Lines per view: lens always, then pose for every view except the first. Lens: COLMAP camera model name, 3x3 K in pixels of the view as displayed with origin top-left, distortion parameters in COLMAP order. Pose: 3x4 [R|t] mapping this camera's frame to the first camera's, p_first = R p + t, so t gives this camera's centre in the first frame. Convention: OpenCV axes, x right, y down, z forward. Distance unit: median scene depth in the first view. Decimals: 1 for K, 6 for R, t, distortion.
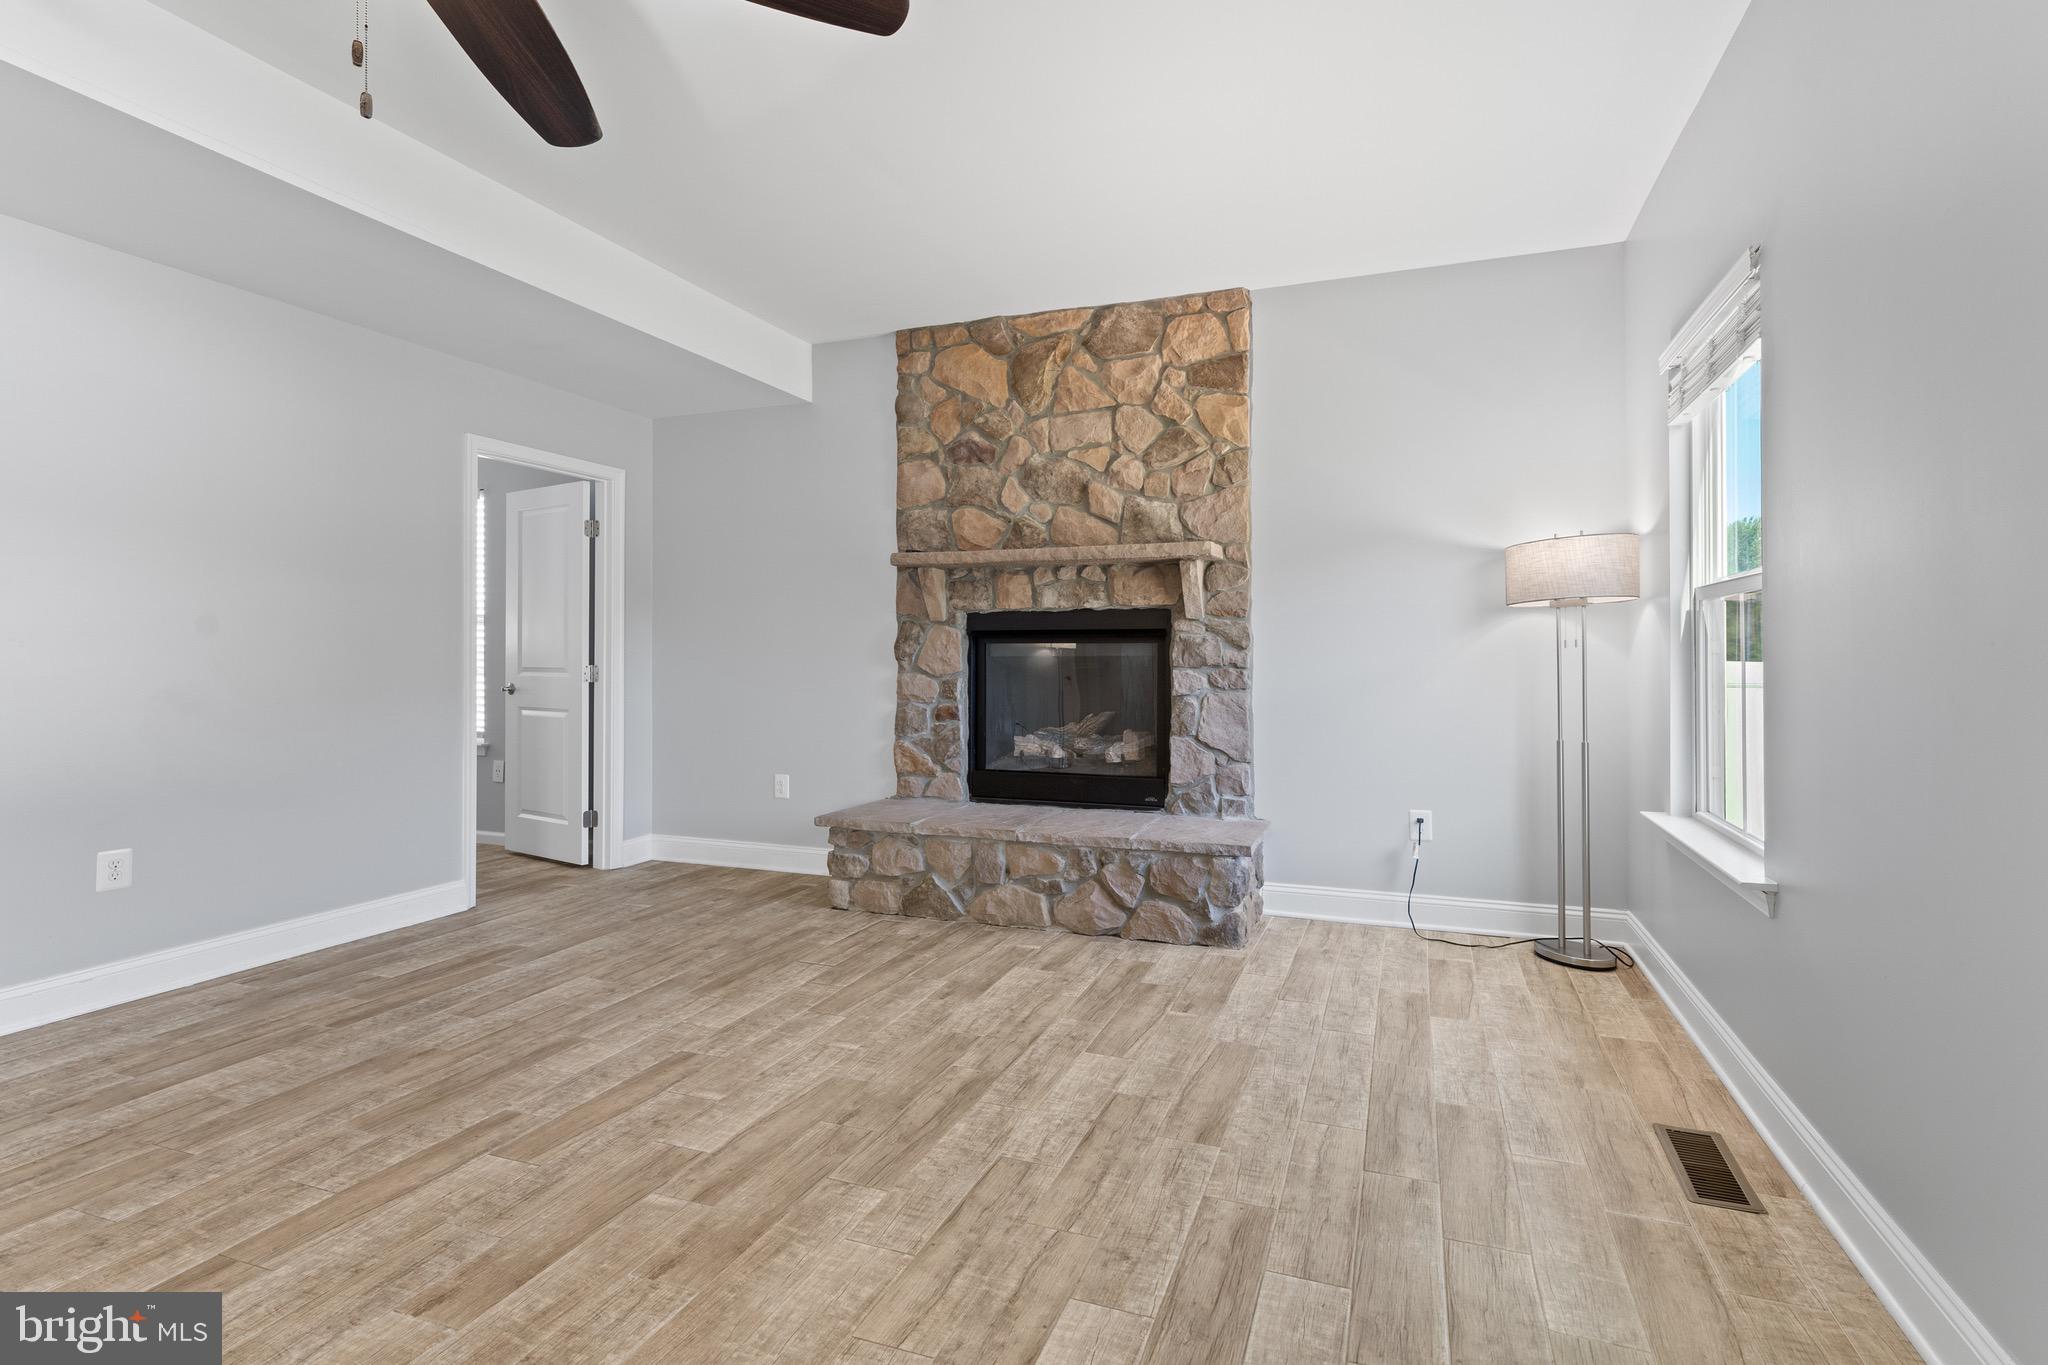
lens RADIAL K [[948.8, 0, 1077.8], [0, 948.8, 648.2], [0, 0, 1]] dist [0.004668, -0.000016]
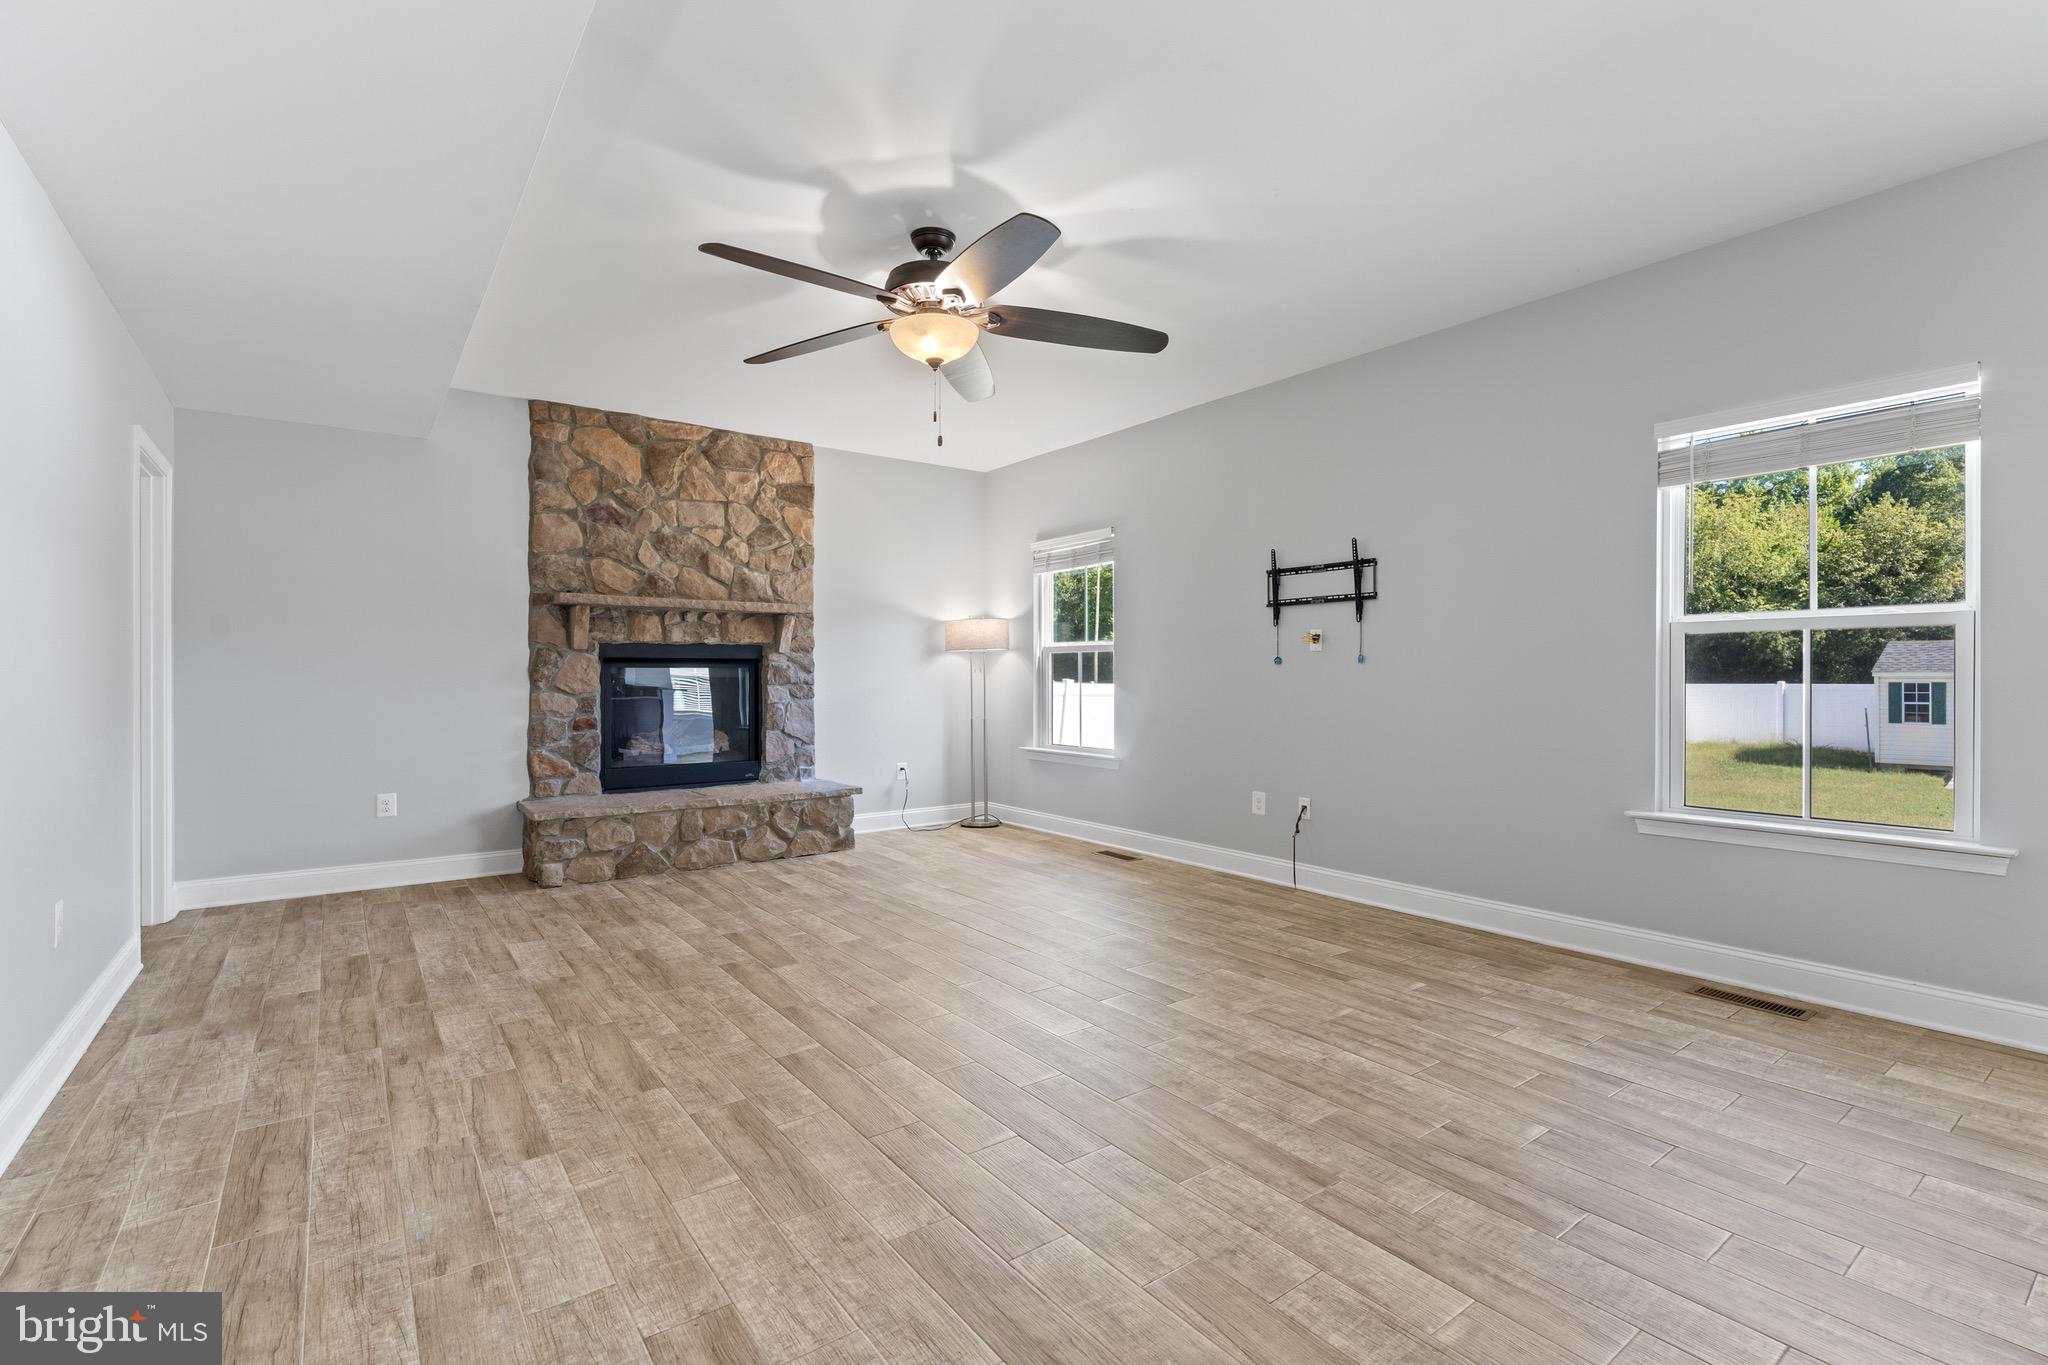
lens RADIAL K [[927.7, 0, 1030.5], [0, 927.7, 672.7], [0, 0, 1]] dist [-0.000131, 0.000046]
pose [[0.557568, 0.001251, 0.830130, -0.963280], [-0.005419, 0.999983, 0.002133, -0.004667], [-0.830113, -0.005687, 0.557566, -0.174717]]
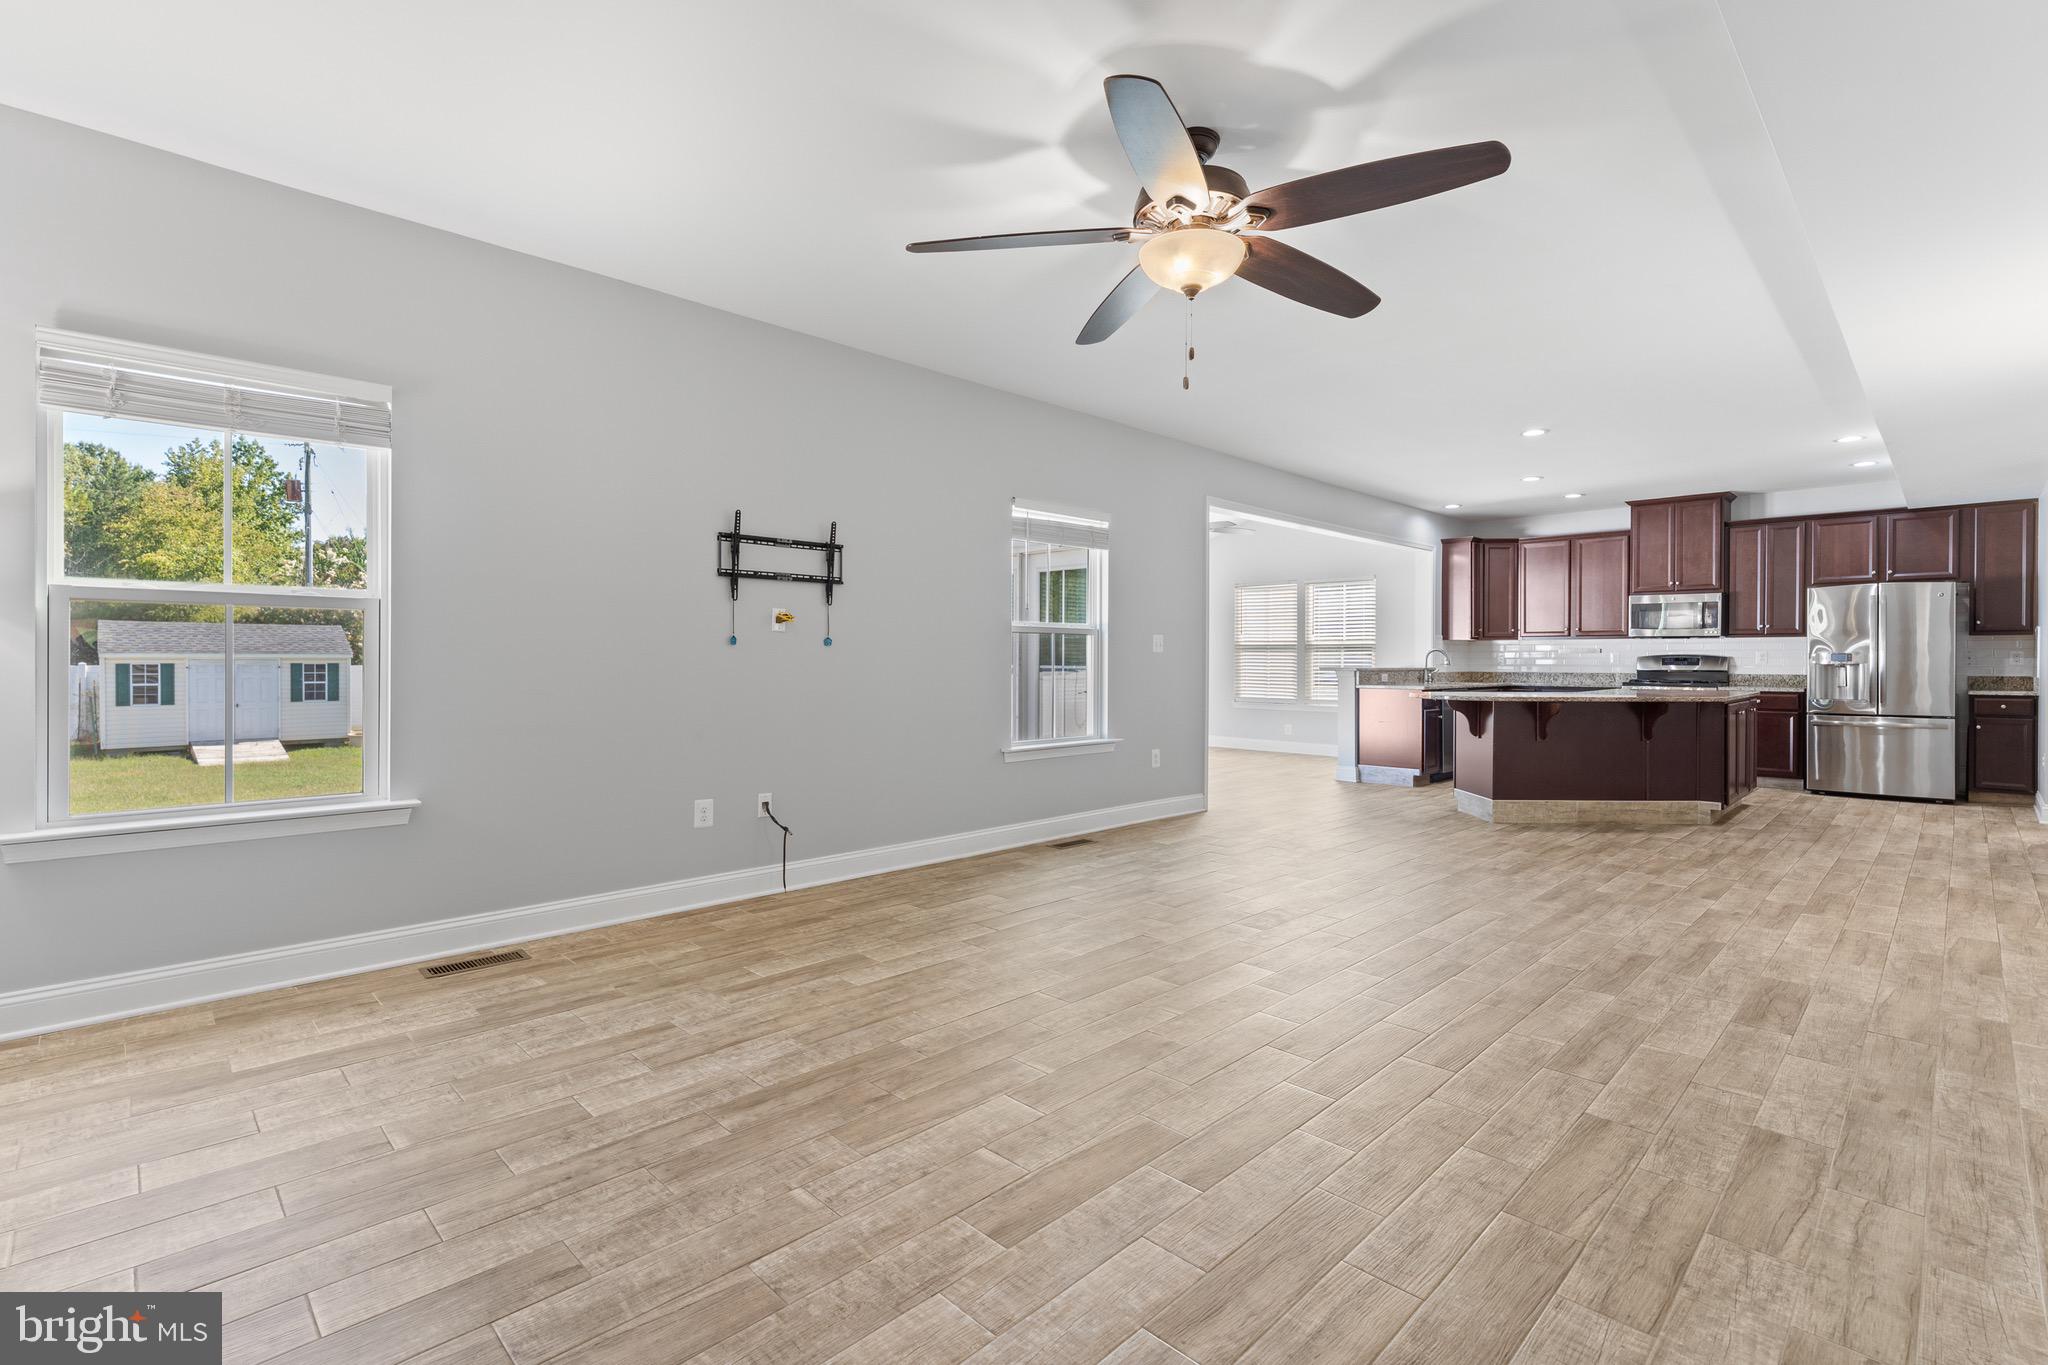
lens RADIAL K [[927.7, 0, 1030.5], [0, 927.7, 672.7], [0, 0, 1]] dist [-0.000131, 0.000046]
pose [[-0.899767, -0.010700, 0.436239, -0.497281], [-0.008506, 0.999939, 0.006981, 0.006916], [-0.436287, 0.002571, -0.899804, 1.100913]]
